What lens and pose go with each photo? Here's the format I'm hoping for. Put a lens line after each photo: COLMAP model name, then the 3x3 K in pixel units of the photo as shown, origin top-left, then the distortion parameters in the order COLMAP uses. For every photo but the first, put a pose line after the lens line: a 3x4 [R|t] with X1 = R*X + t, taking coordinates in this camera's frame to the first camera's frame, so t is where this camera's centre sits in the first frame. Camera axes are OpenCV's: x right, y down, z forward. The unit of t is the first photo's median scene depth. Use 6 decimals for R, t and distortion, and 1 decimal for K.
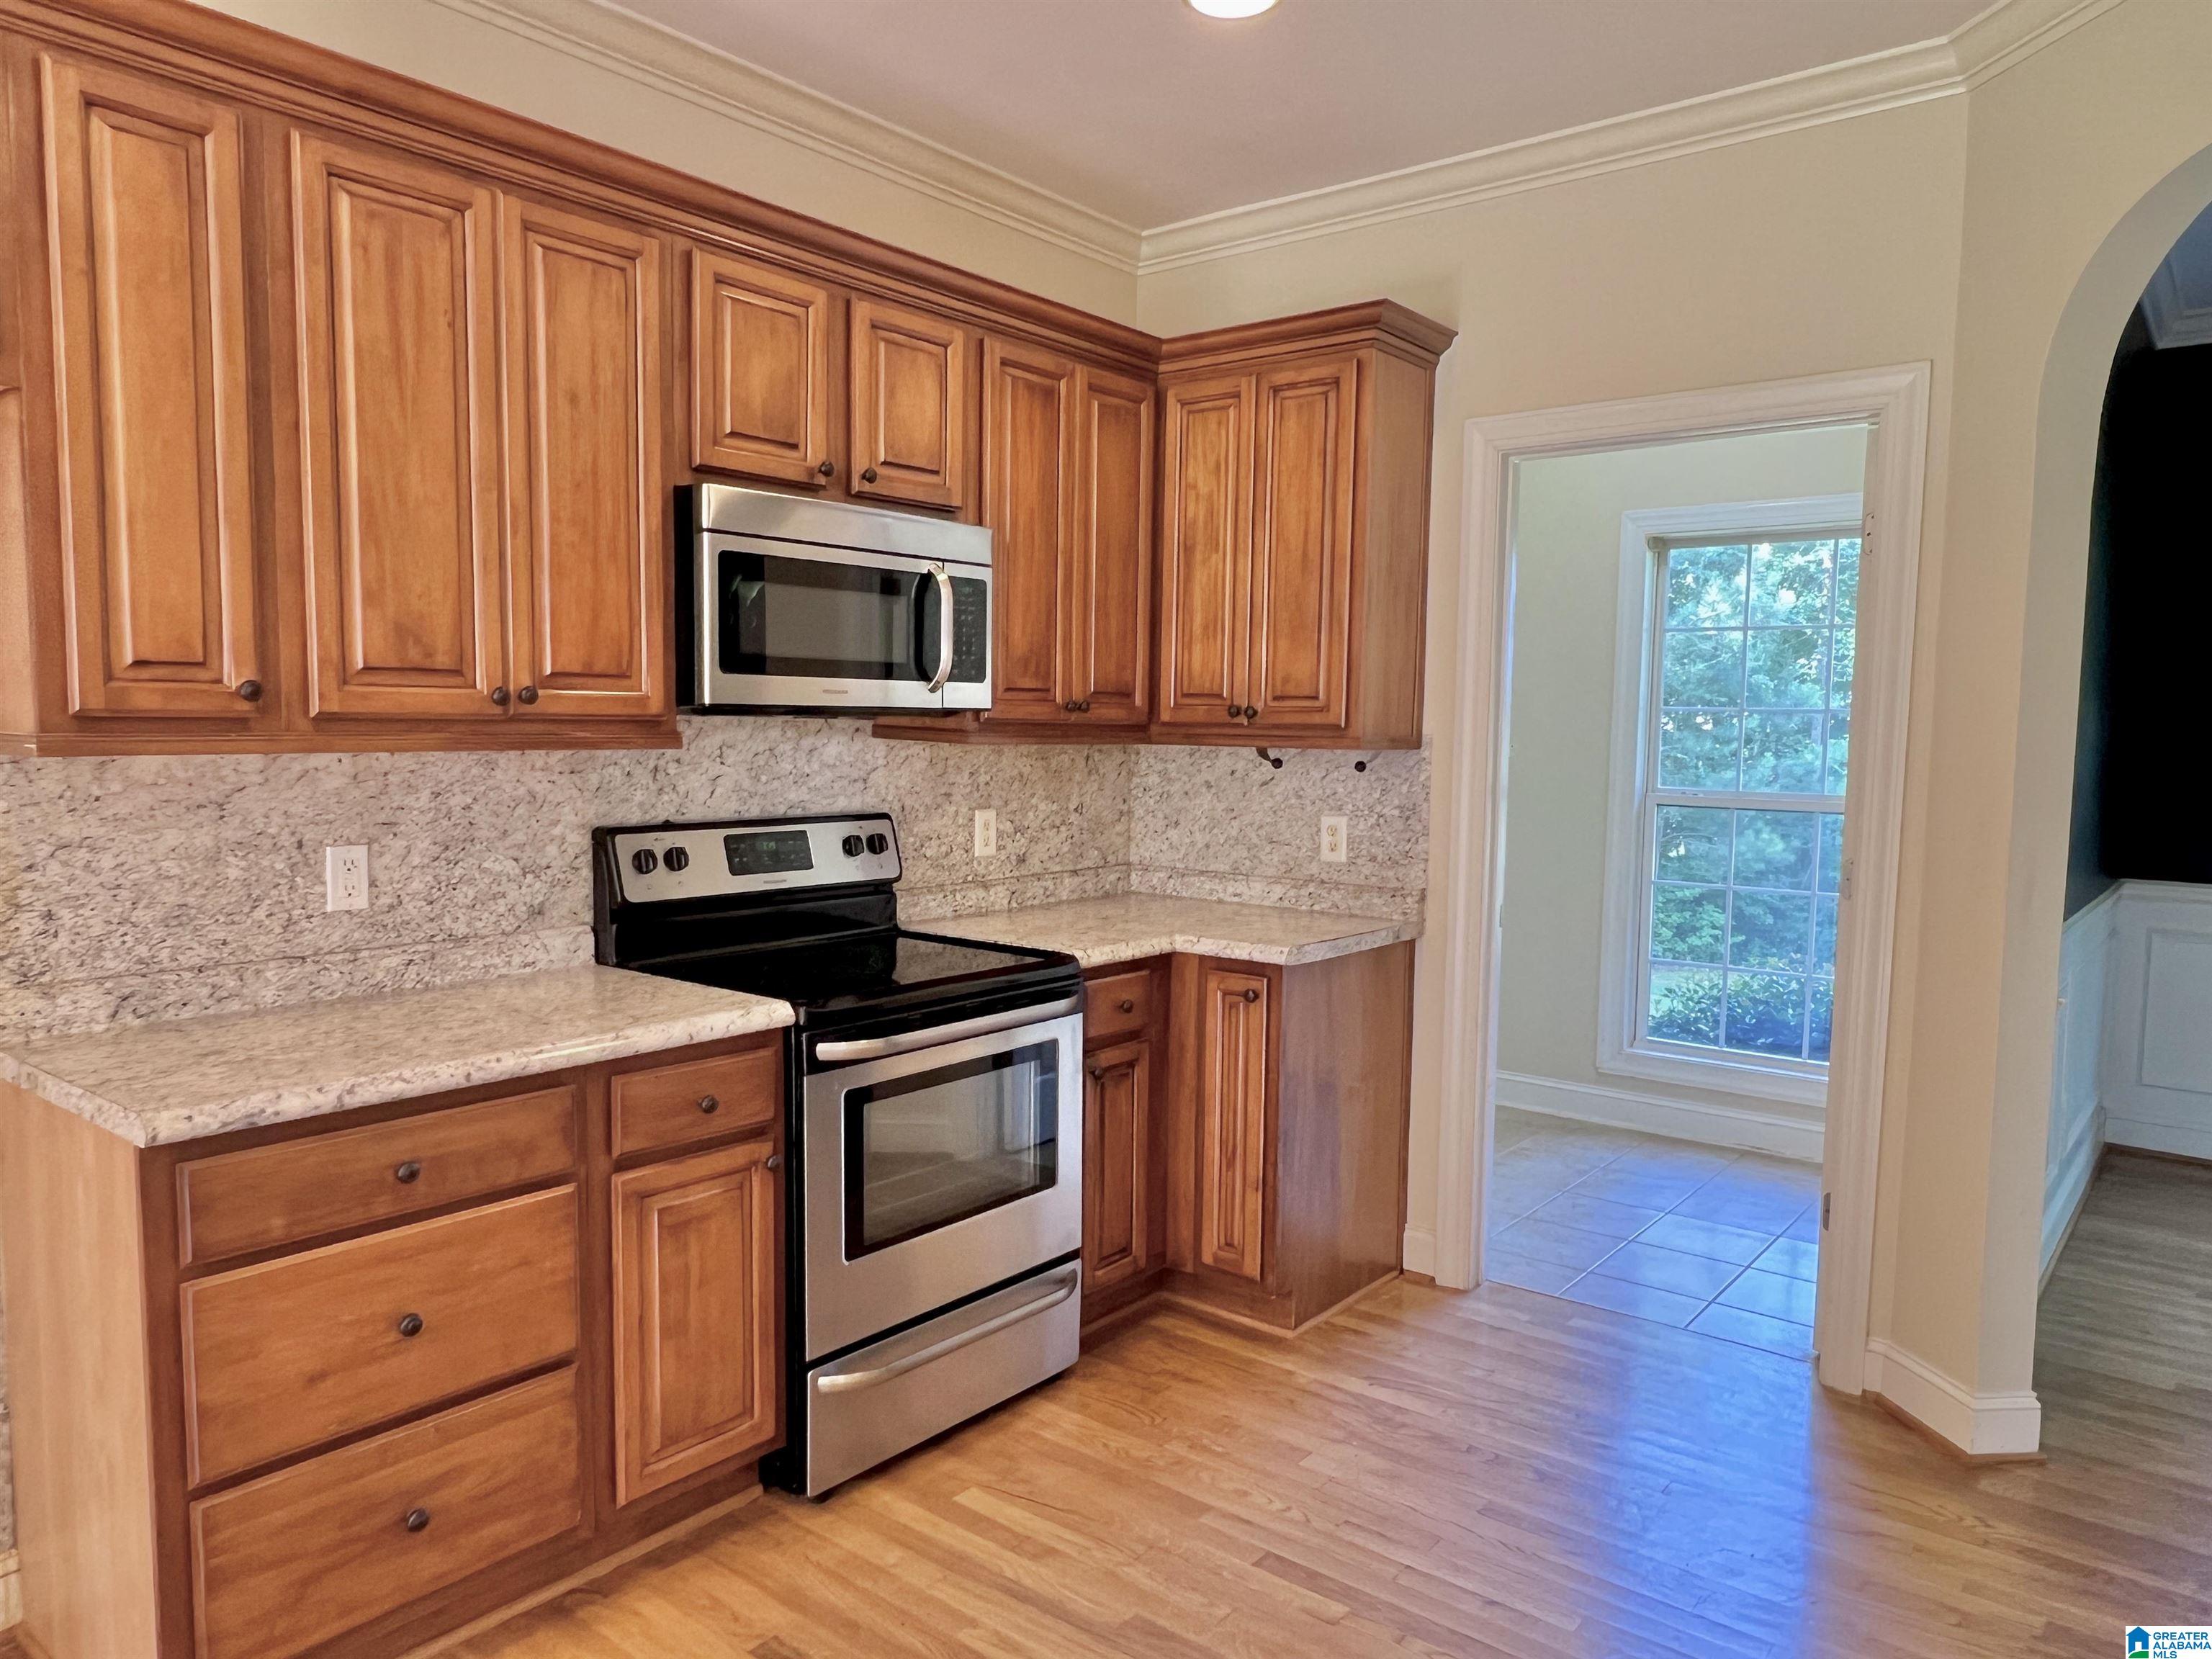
lens RADIAL K [[1481.2, 0, 1101.5], [0, 1481.2, 837.2], [0, 0, 1]] dist [-0.001048, -0.002787]
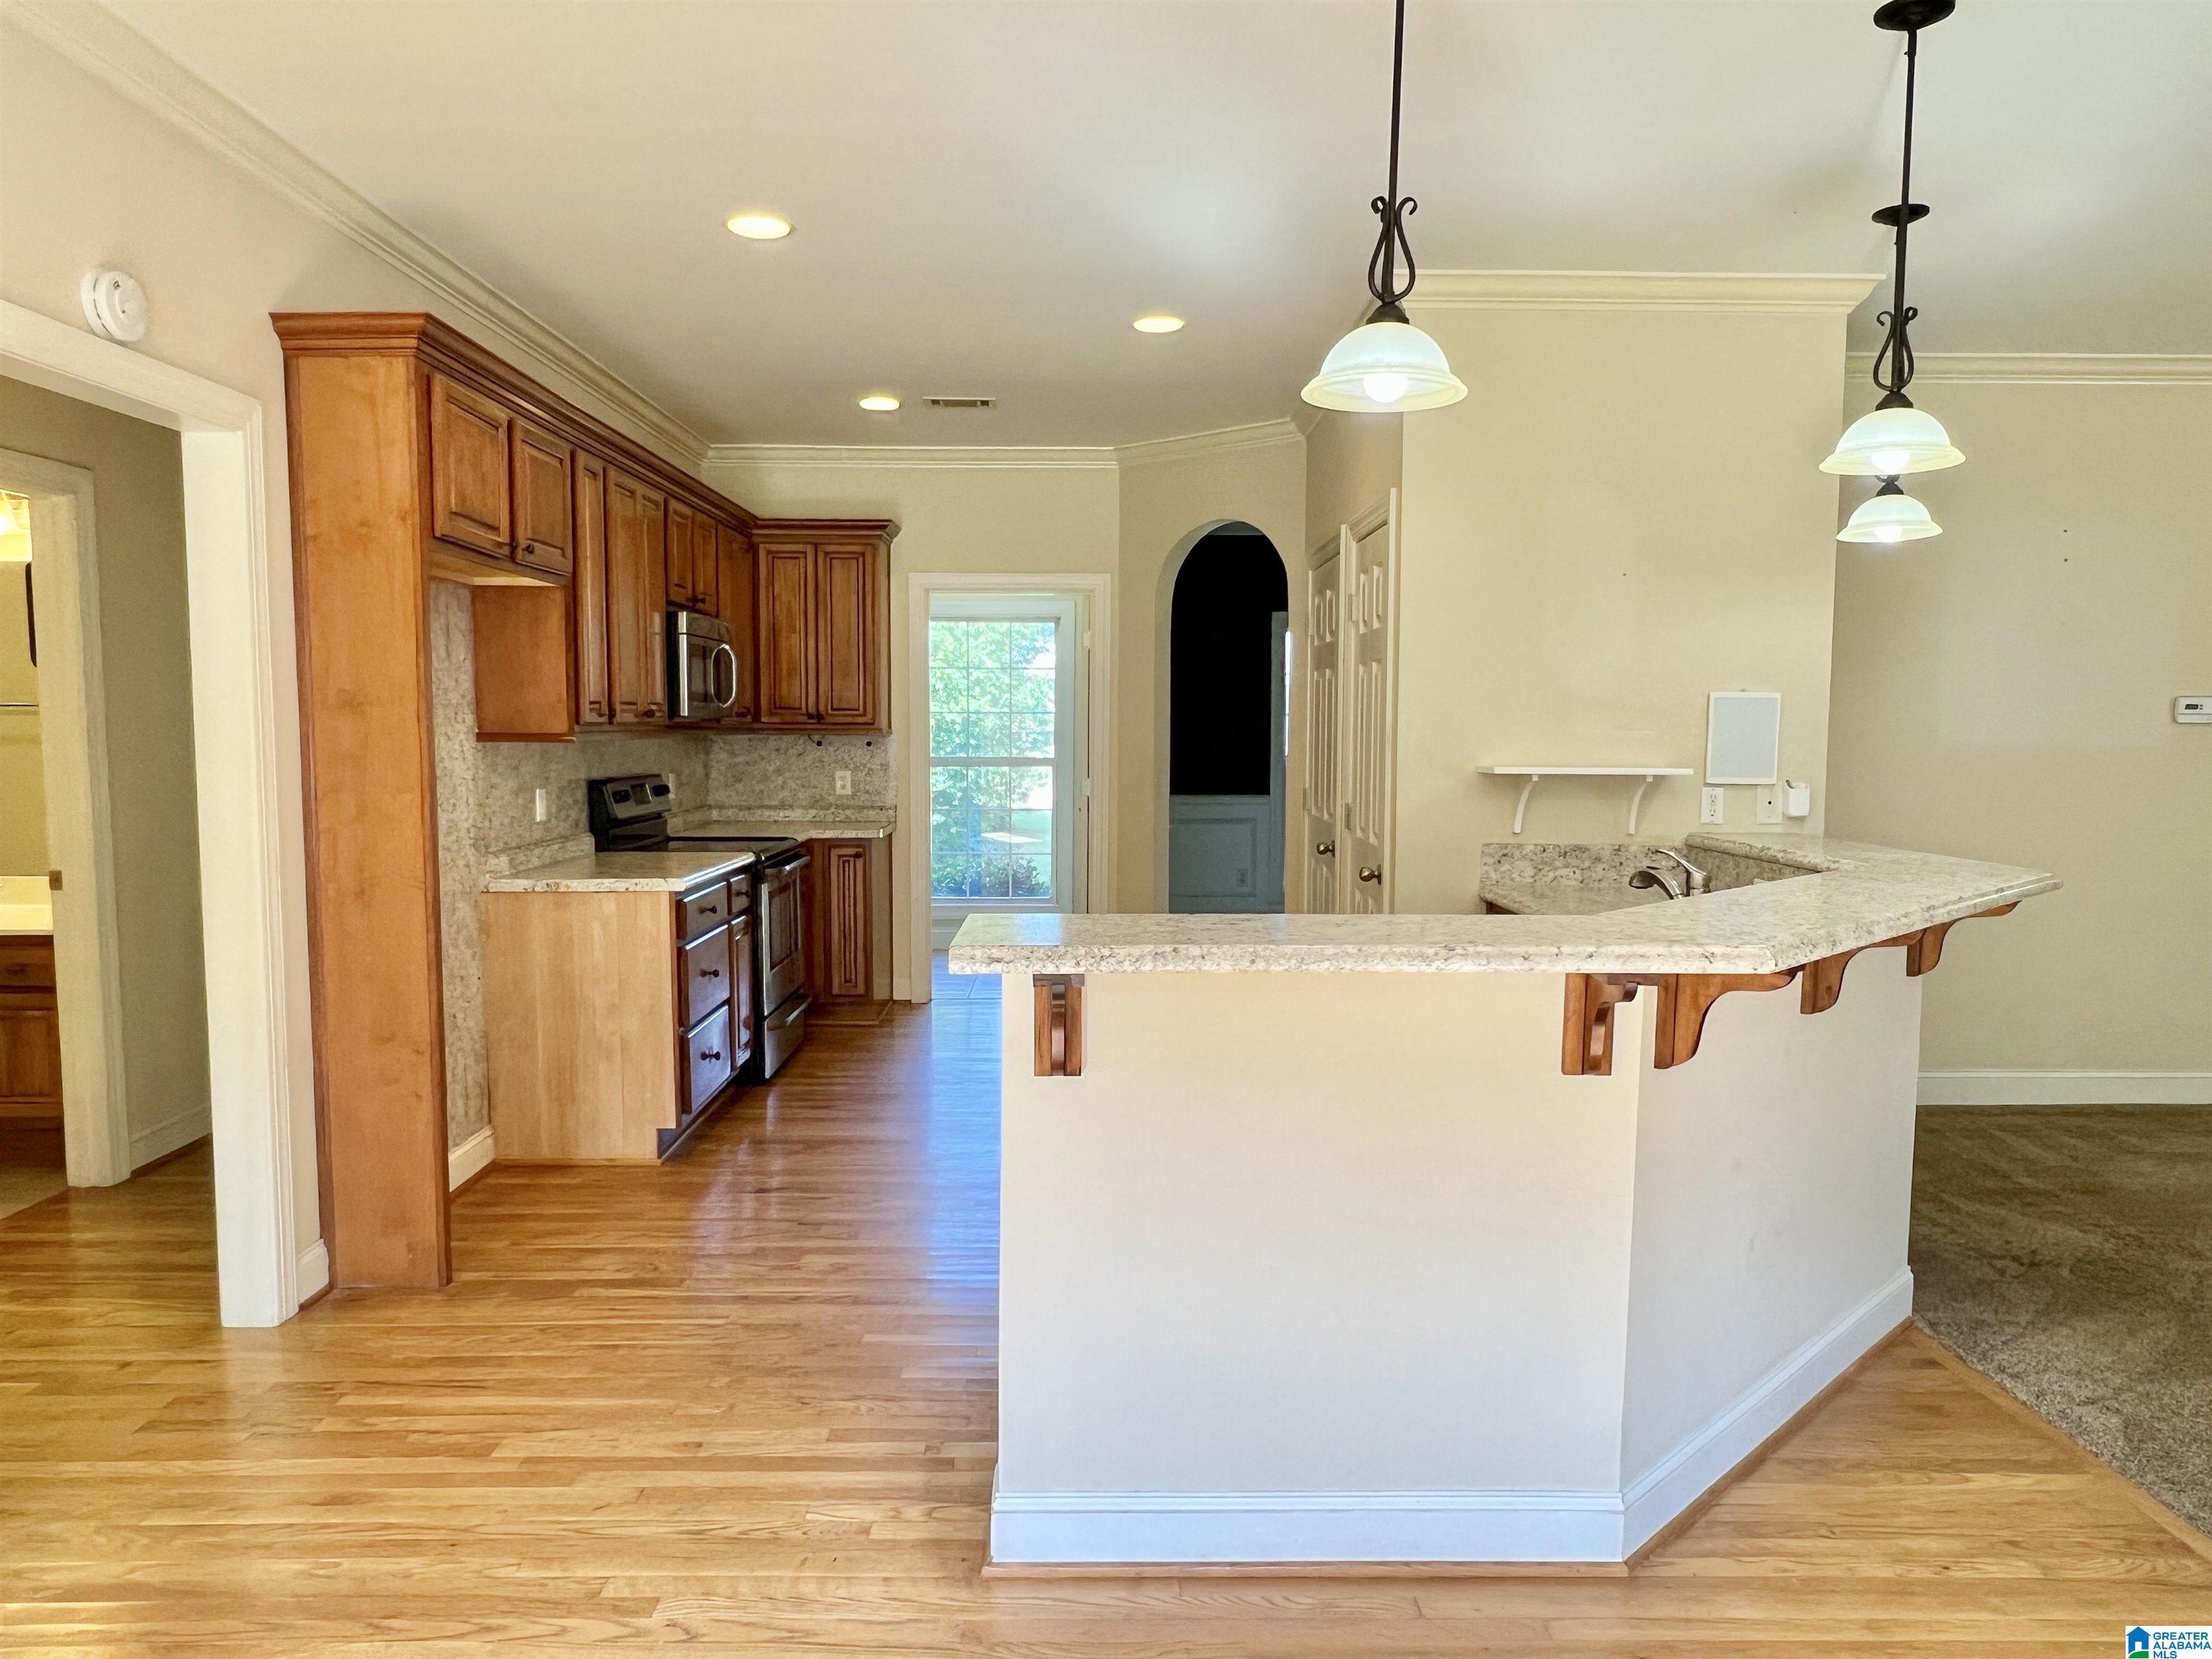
lens RADIAL K [[1481.2, 0, 1107.1], [0, 1481.2, 836.4], [0, 0, 1]] dist [-0.001048, -0.002787]
pose [[0.770068, -0.059986, 0.635136, -0.906247], [0.058201, 0.998024, 0.023693, 0.050757], [-0.635302, 0.018721, 0.772037, -0.780378]]
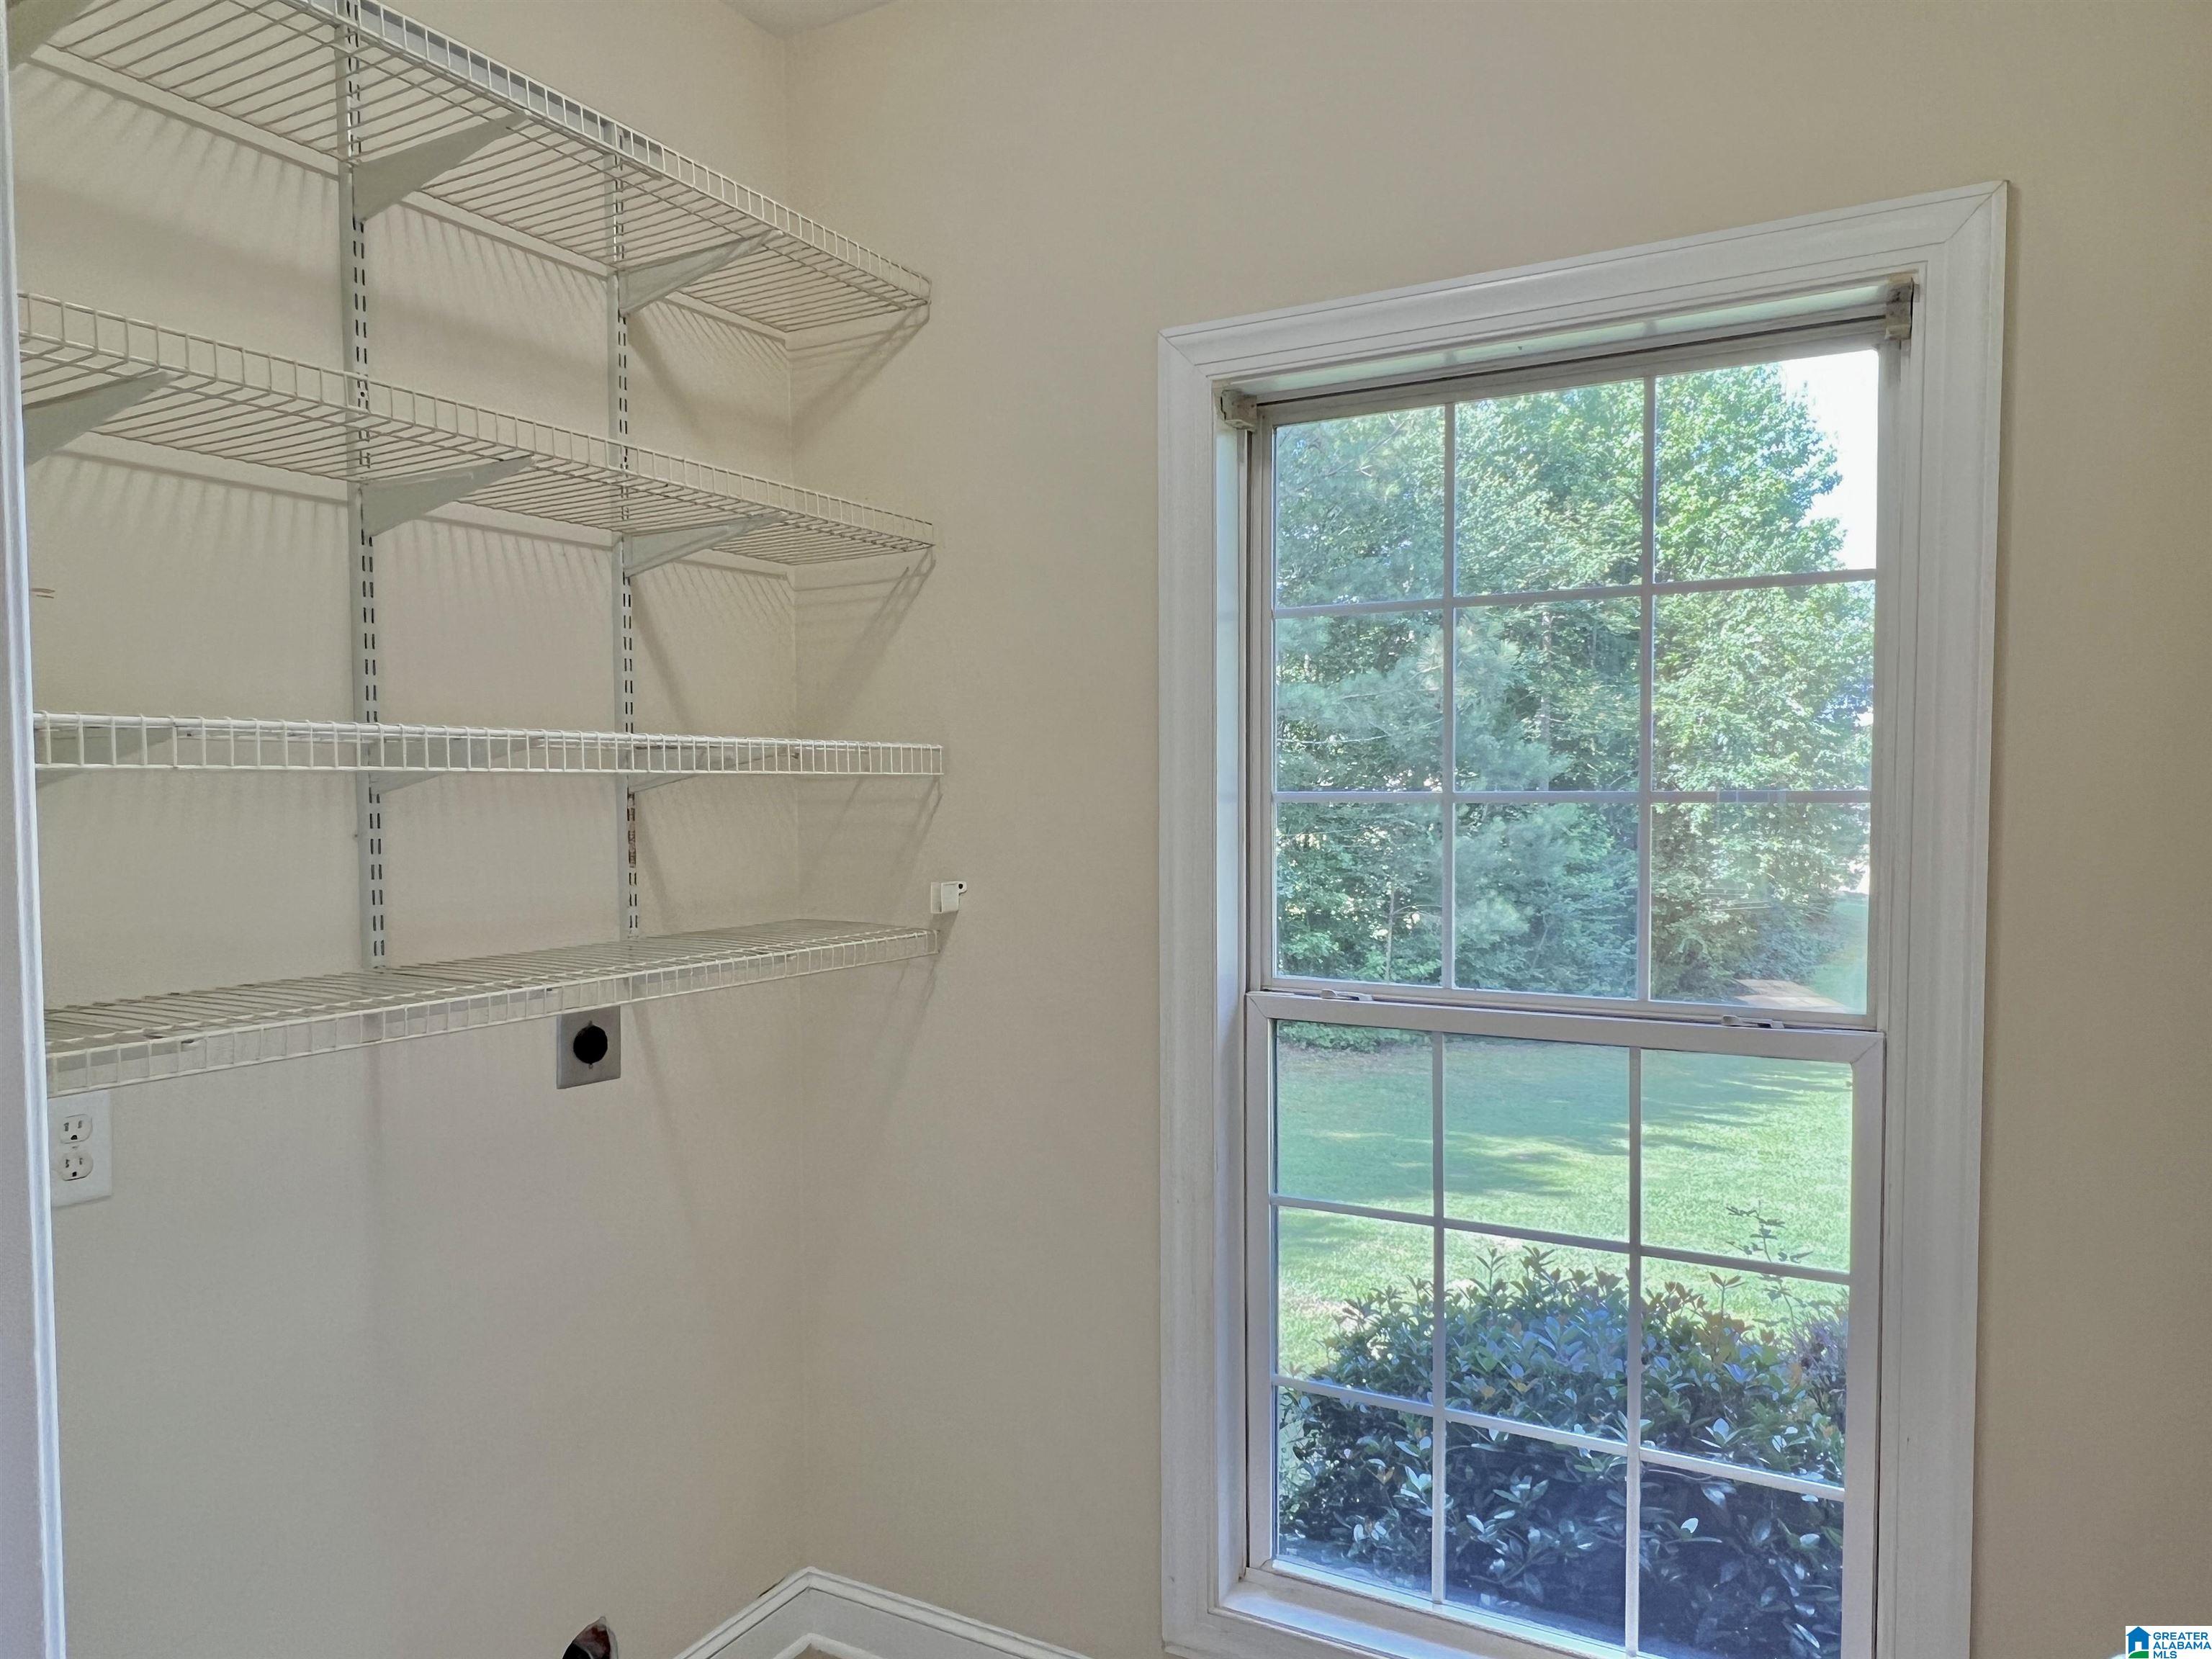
lens RADIAL K [[1481.2, 0, 1097.5], [0, 1481.2, 839.8], [0, 0, 1]] dist [-0.001048, -0.002787]
pose [[0.987019, -0.025950, 0.158491, 0.385706], [0.033094, 0.998544, -0.042600, -0.085017], [-0.157154, 0.047292, 0.986441, 0.867907]]
